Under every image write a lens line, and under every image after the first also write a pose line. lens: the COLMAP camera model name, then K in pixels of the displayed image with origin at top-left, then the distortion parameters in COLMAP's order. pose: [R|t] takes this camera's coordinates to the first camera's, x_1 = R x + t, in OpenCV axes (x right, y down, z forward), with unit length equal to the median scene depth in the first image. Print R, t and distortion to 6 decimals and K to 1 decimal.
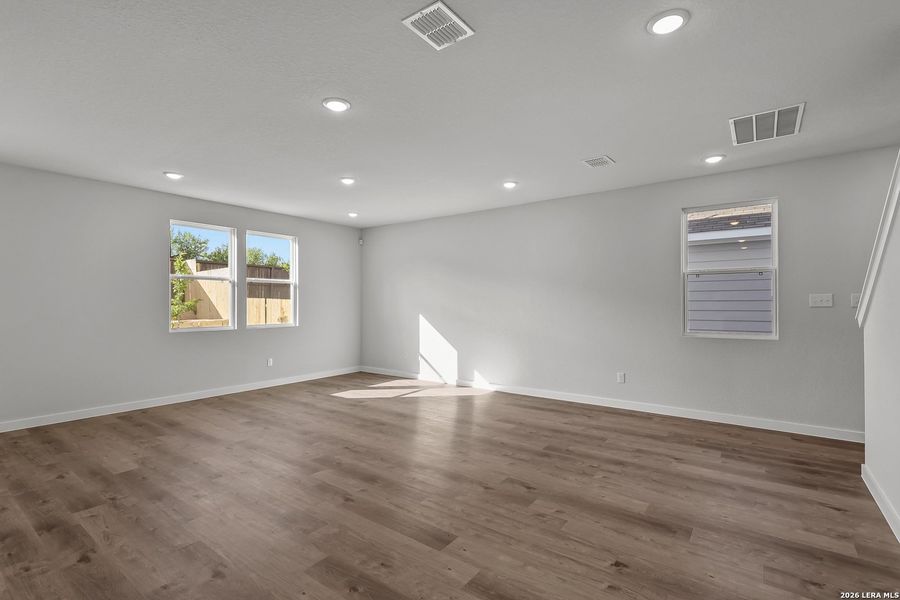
lens RADIAL K [[415.6, 0, 444.8], [0, 415.6, 303.2], [0, 0, 1]] dist [-0.005459, -0.000111]
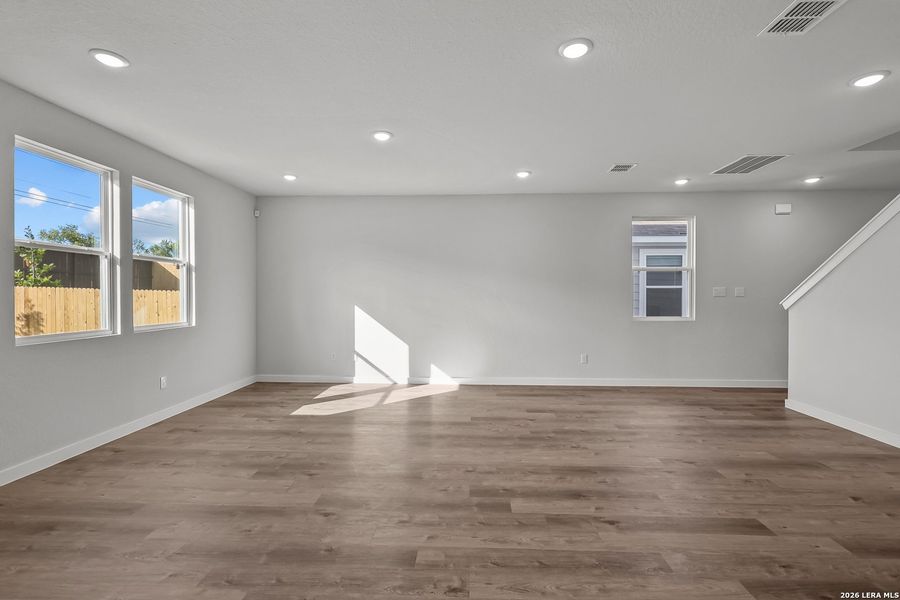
lens RADIAL K [[416.8, 0, 448.5], [0, 416.8, 297.5], [0, 0, 1]] dist [-0.005309, 0.000624]
pose [[0.830379, -0.002077, 0.557195, -0.472059], [-0.001659, 0.999979, 0.006199, 0.004118], [-0.557197, -0.006072, 0.830358, 0.231535]]
